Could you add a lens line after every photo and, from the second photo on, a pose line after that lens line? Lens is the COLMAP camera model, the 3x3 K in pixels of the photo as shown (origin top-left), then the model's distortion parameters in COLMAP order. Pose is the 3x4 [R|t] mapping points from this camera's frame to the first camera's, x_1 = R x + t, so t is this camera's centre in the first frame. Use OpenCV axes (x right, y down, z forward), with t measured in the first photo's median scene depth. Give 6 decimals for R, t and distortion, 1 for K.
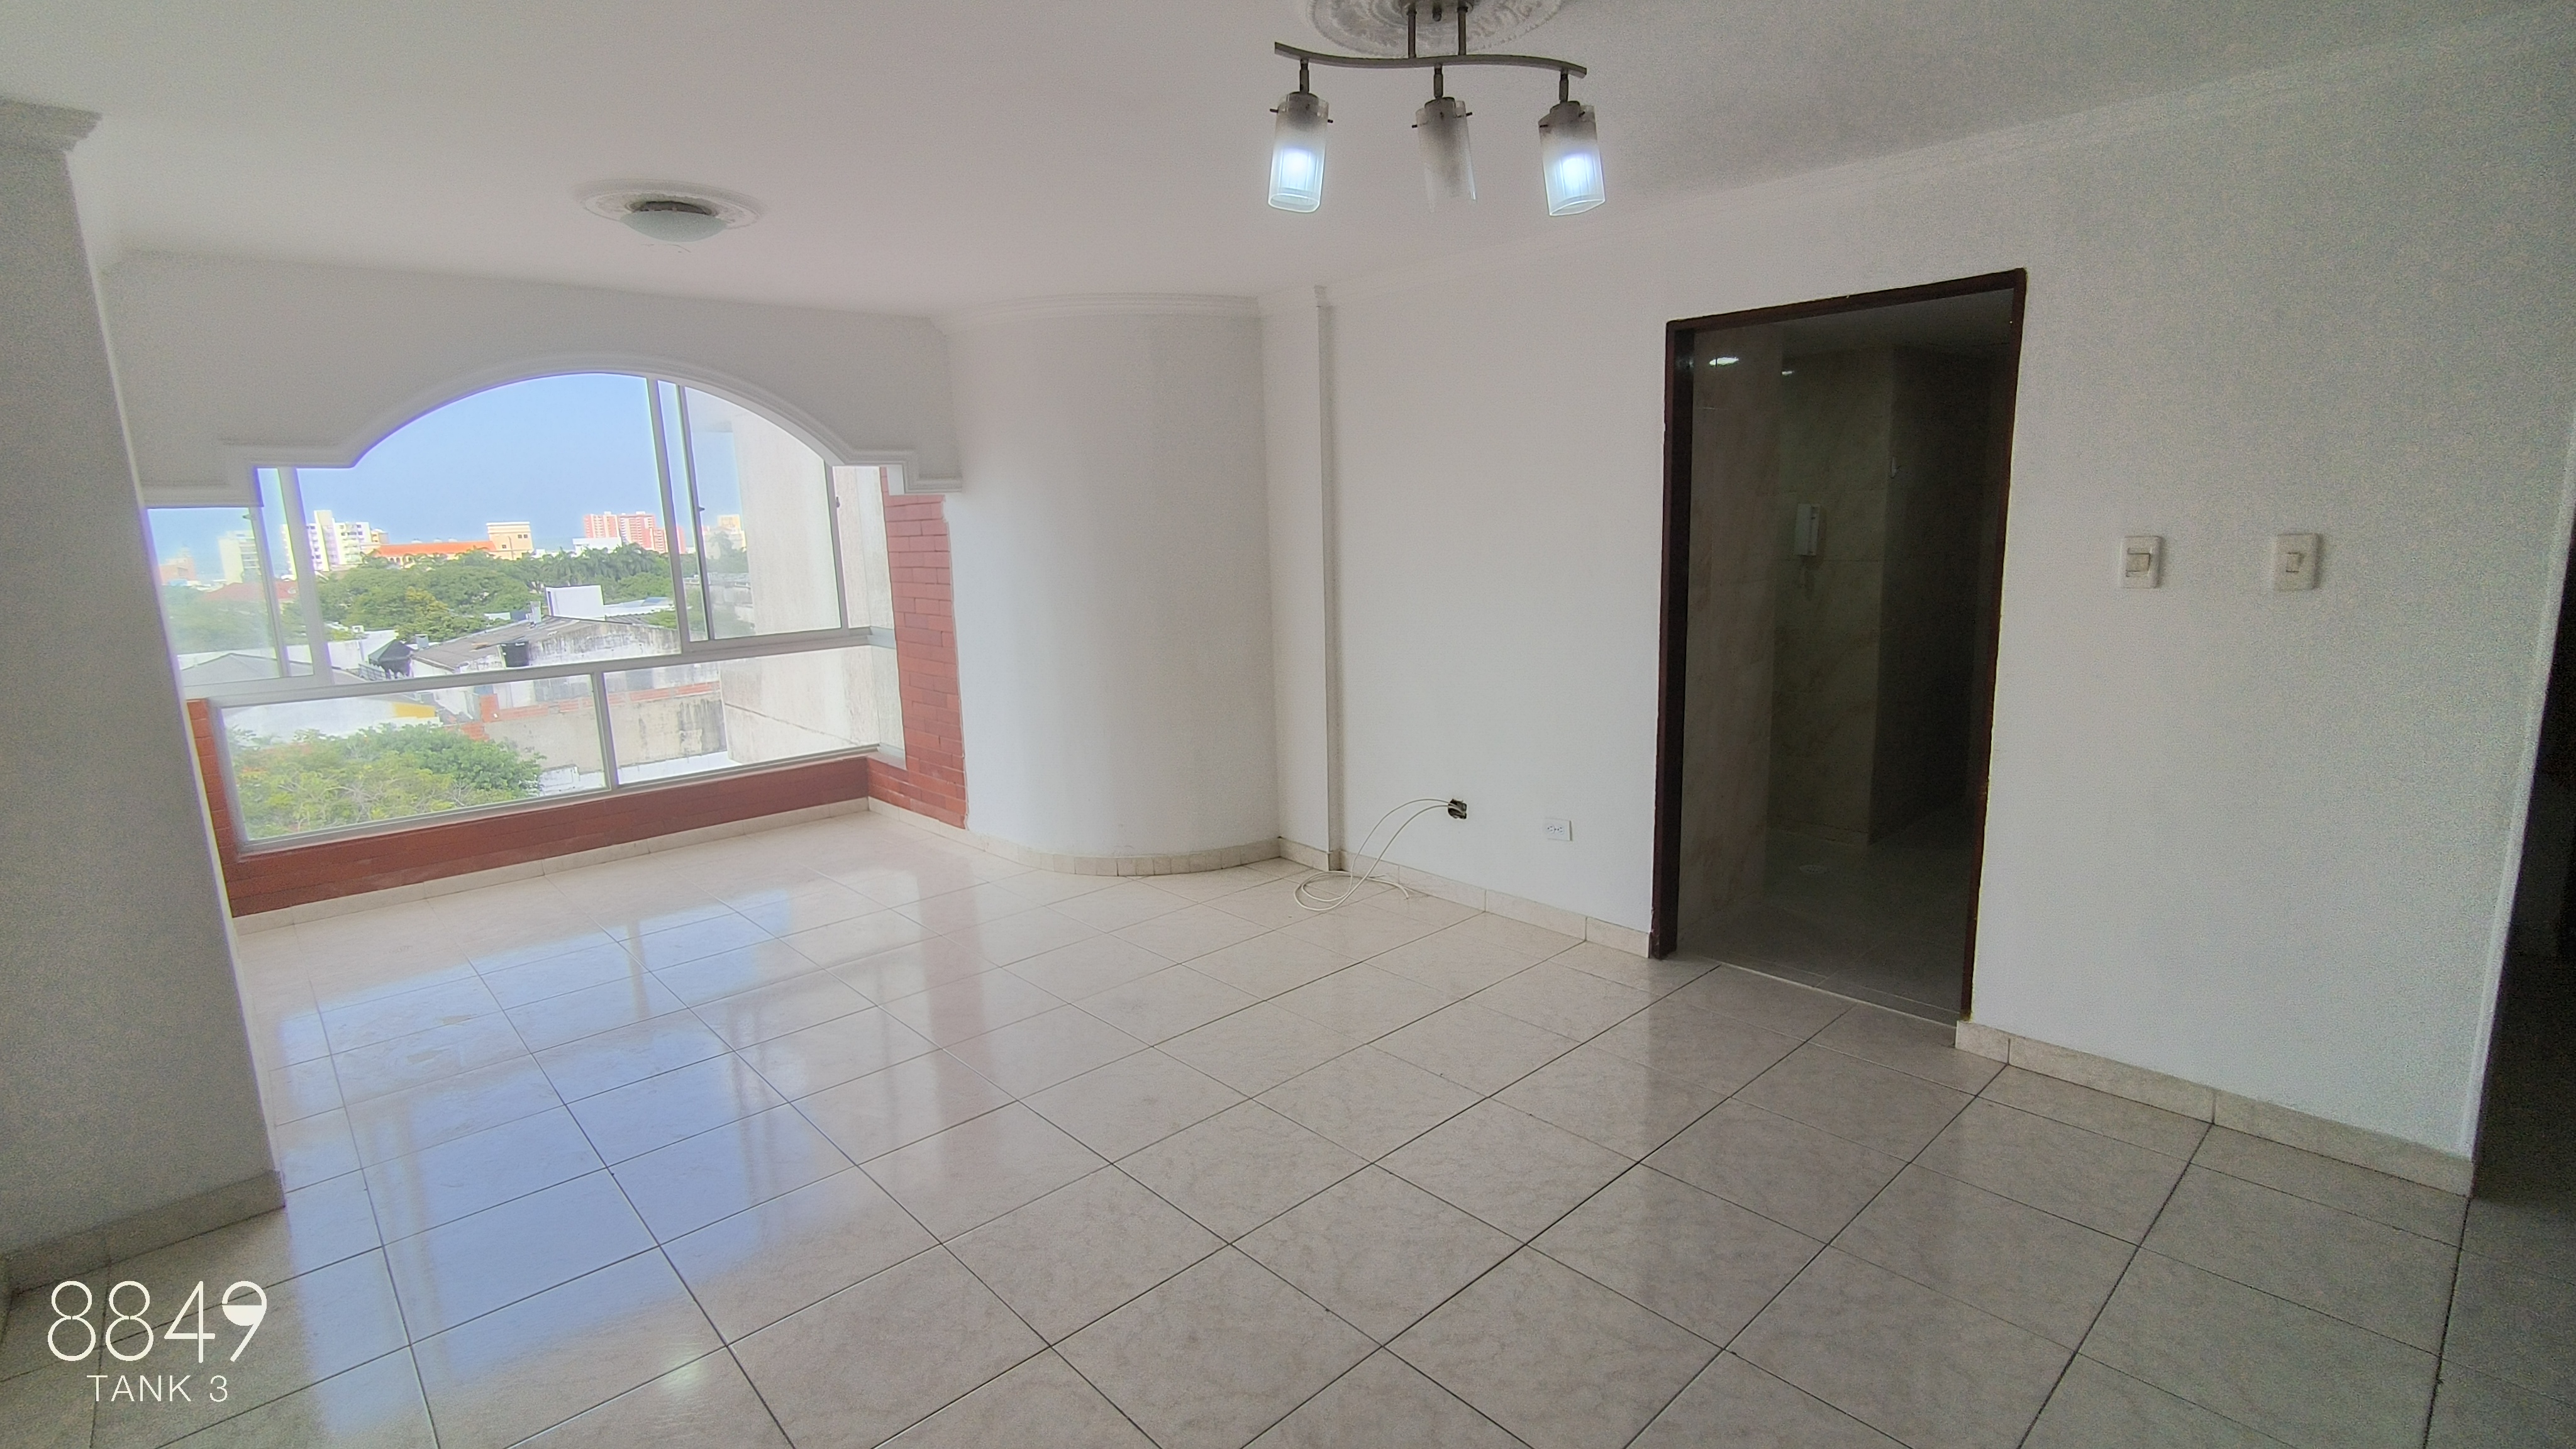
lens RADIAL K [[1175.6, 0, 1286.1], [0, 1175.6, 719.1], [0, 0, 1]] dist [-0.001756, 0.000826]
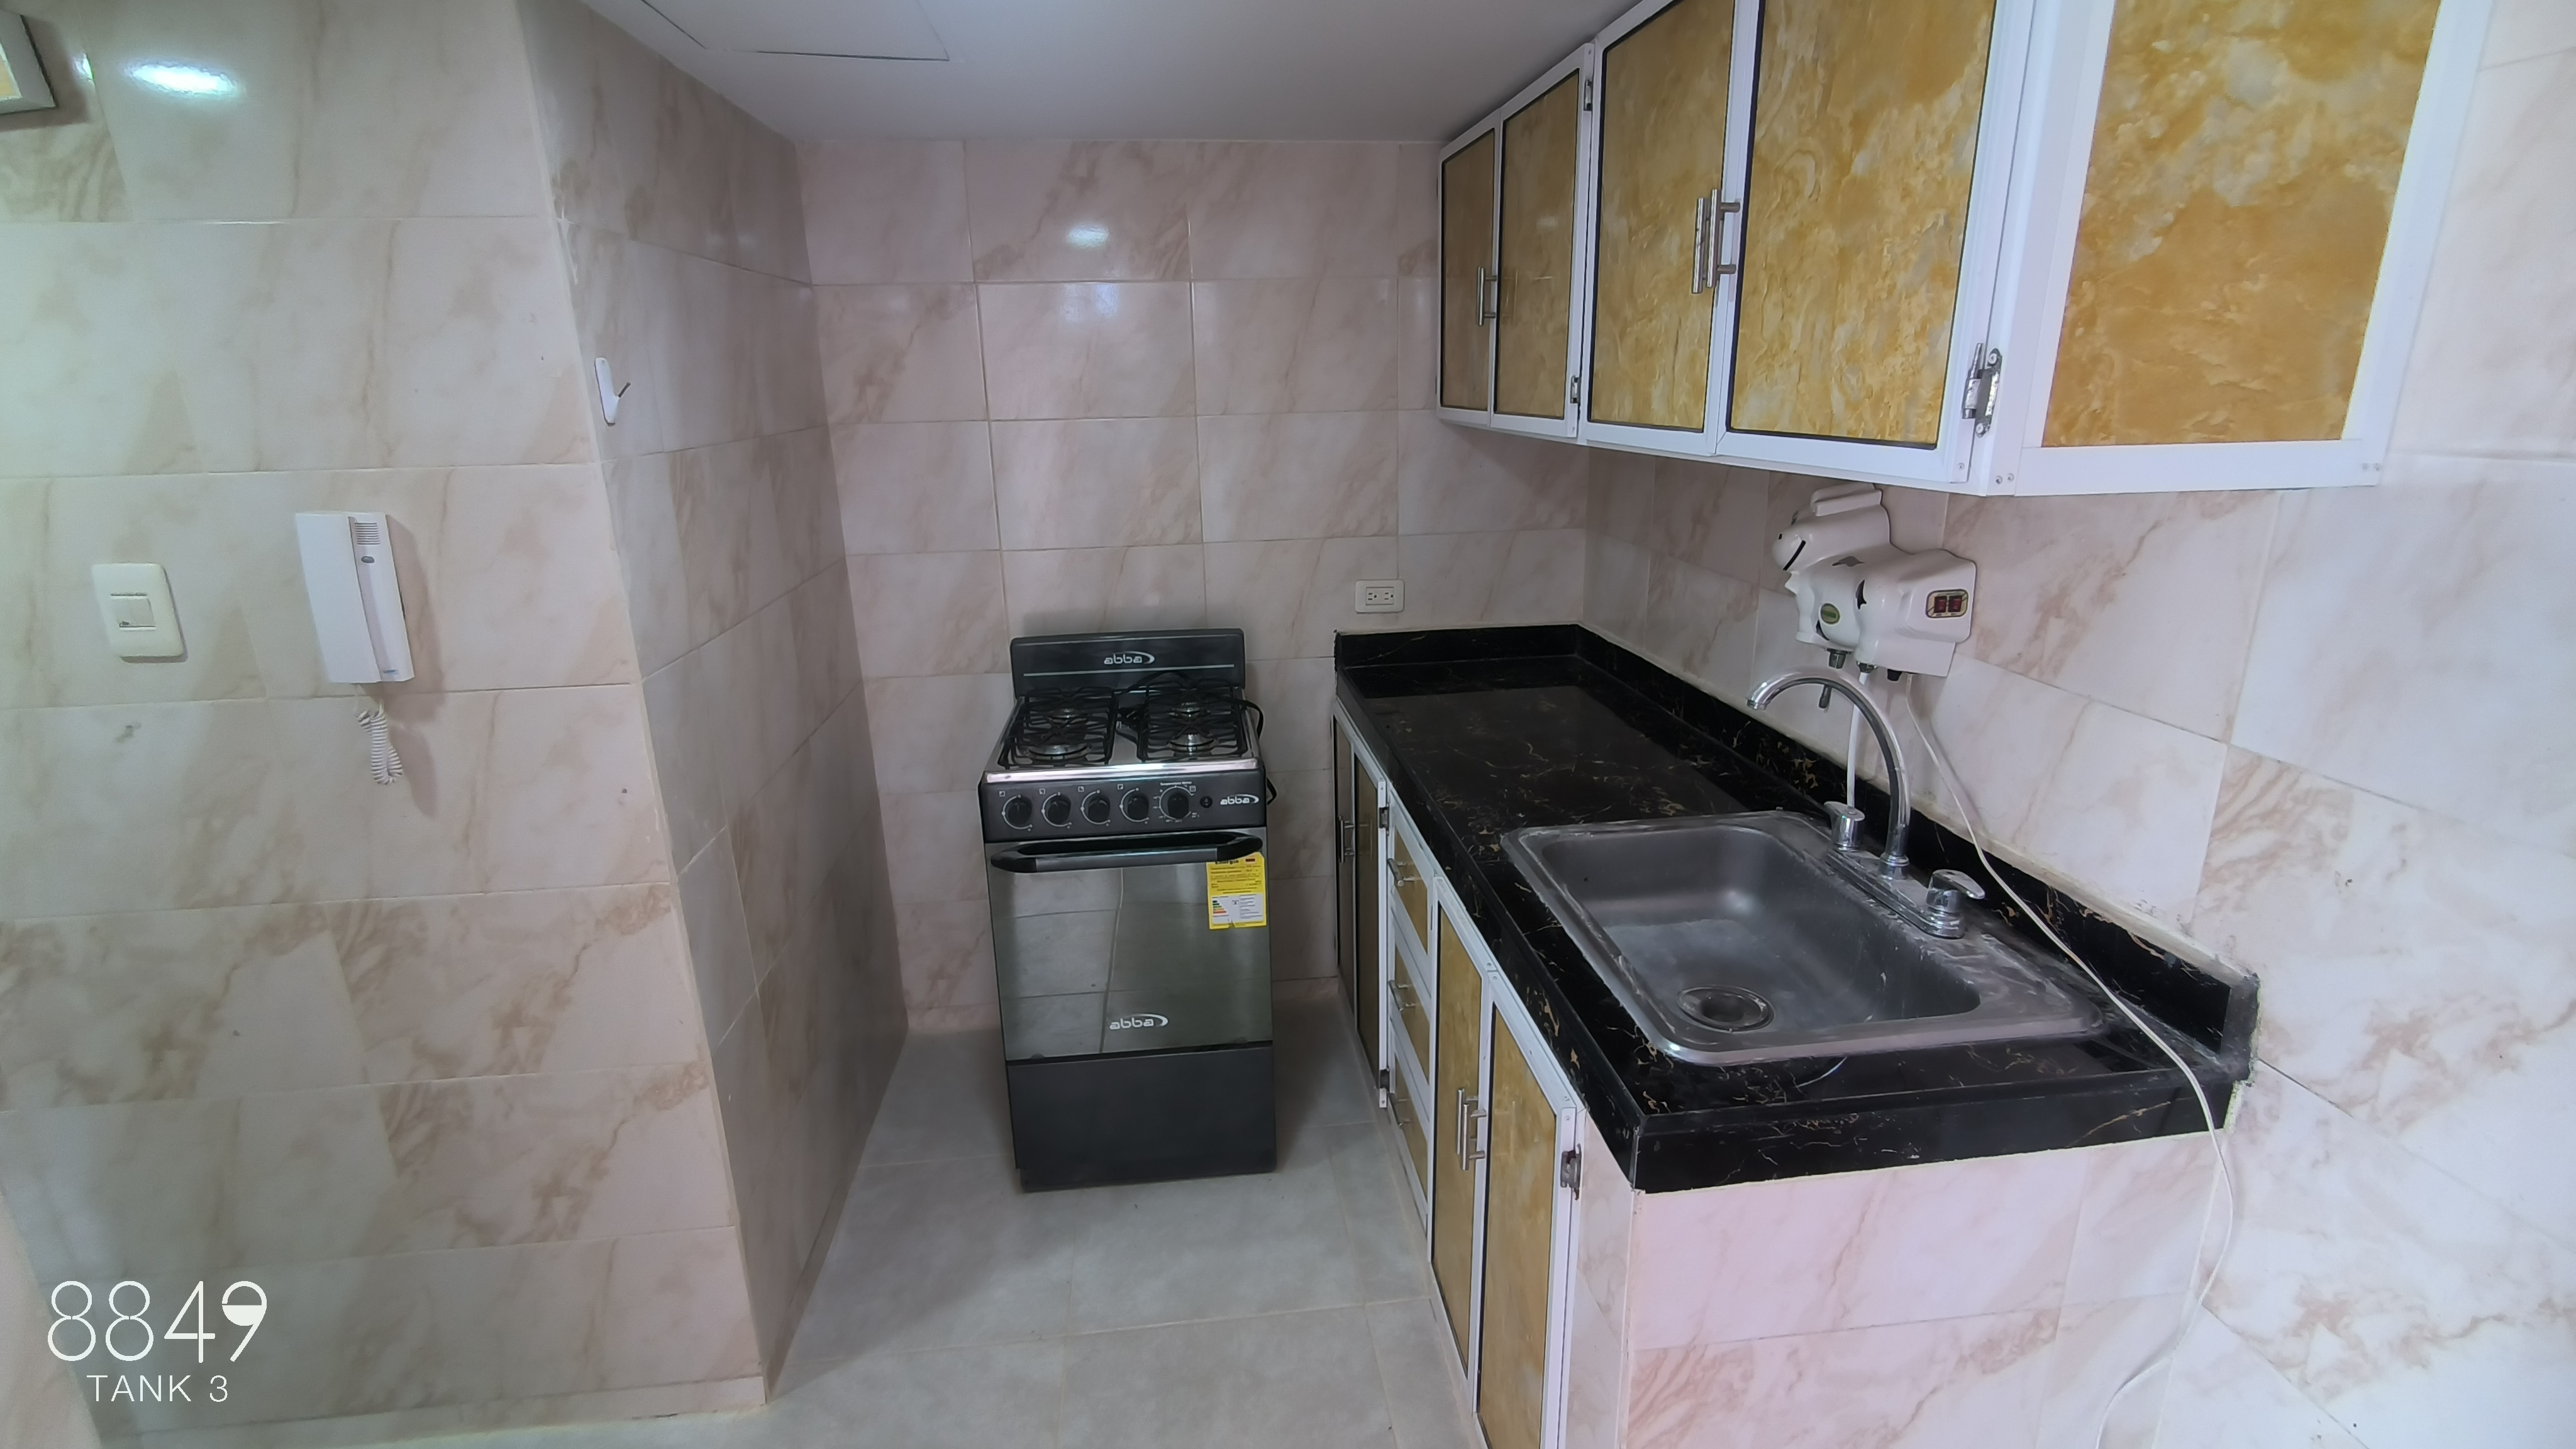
lens RADIAL K [[1173.8, 0, 1287.7], [0, 1173.8, 718.7], [0, 0, 1]] dist [-0.005724, 0.005640]
pose [[0.588026, -0.205184, 0.782384, 0.458101], [0.145580, 0.978341, 0.147159, -0.187367], [-0.795633, 0.027366, 0.605161, 0.847079]]
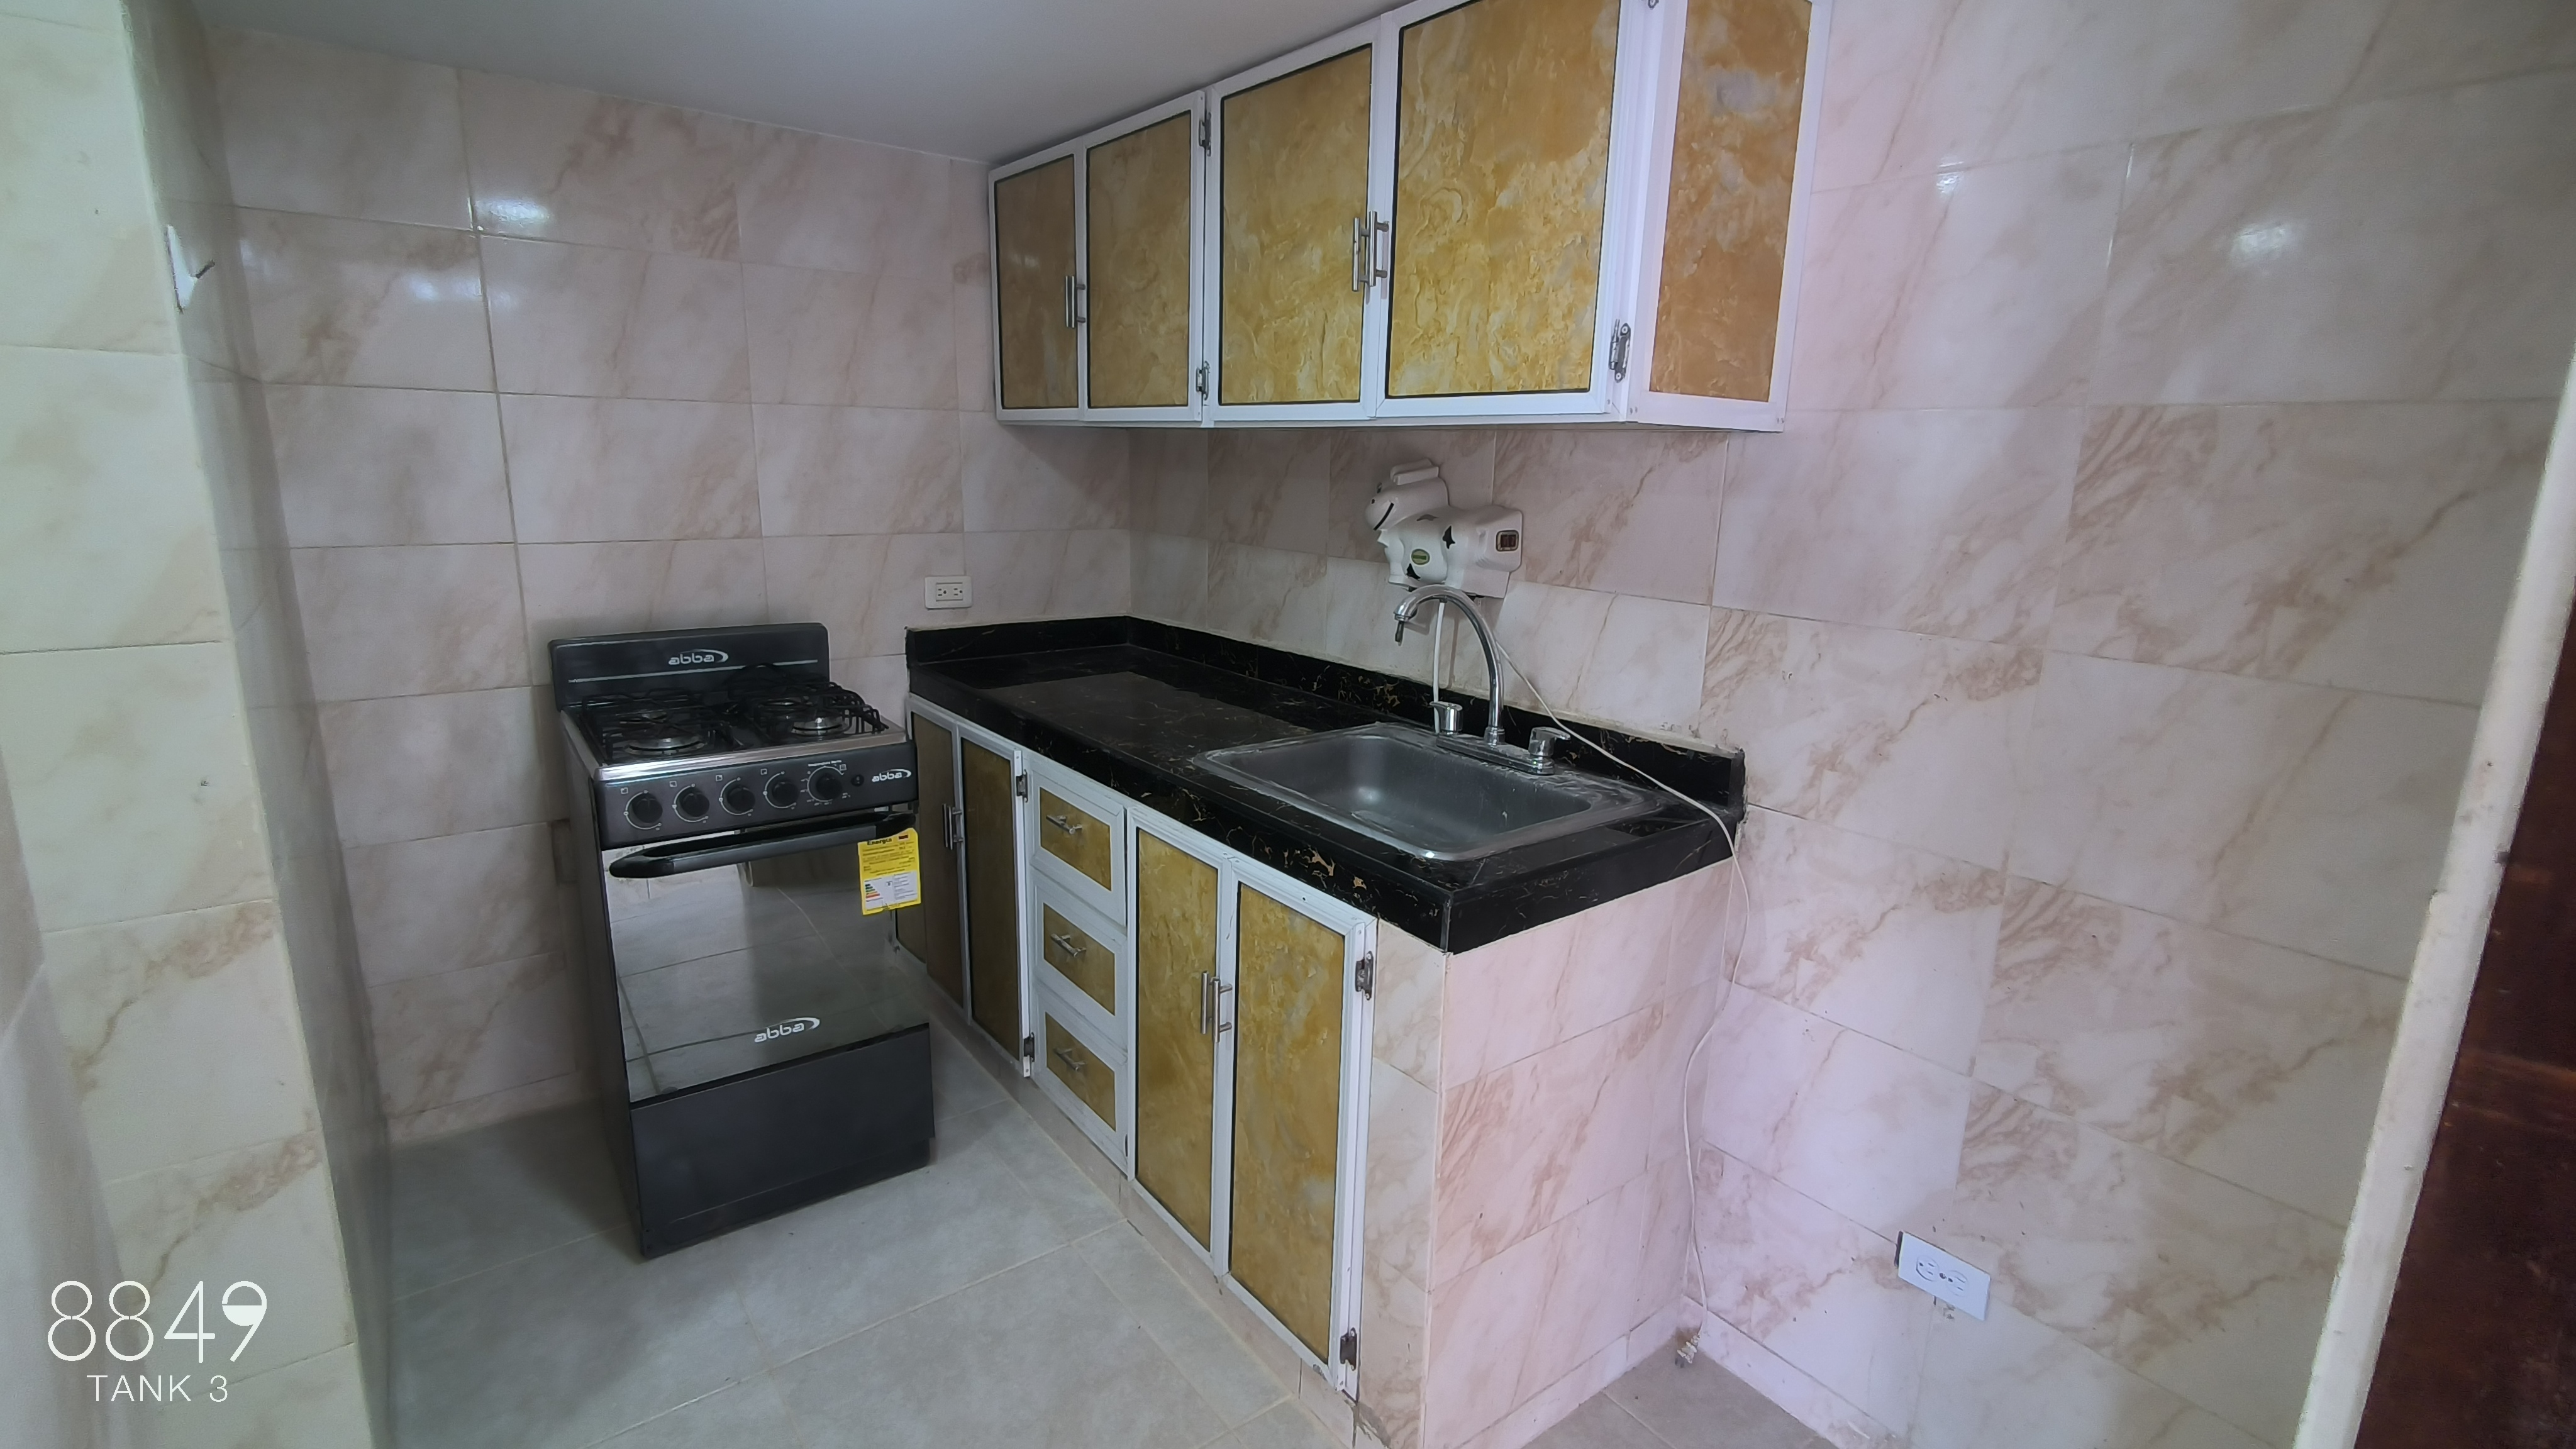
lens RADIAL K [[1175.6, 0, 1286.1], [0, 1175.6, 719.1], [0, 0, 1]] dist [-0.001756, 0.000826]
pose [[0.090836, -0.185576, 0.978422, 0.350621], [0.149497, 0.973892, 0.170837, -0.162398], [-0.984581, 0.130753, 0.116207, 0.957128]]
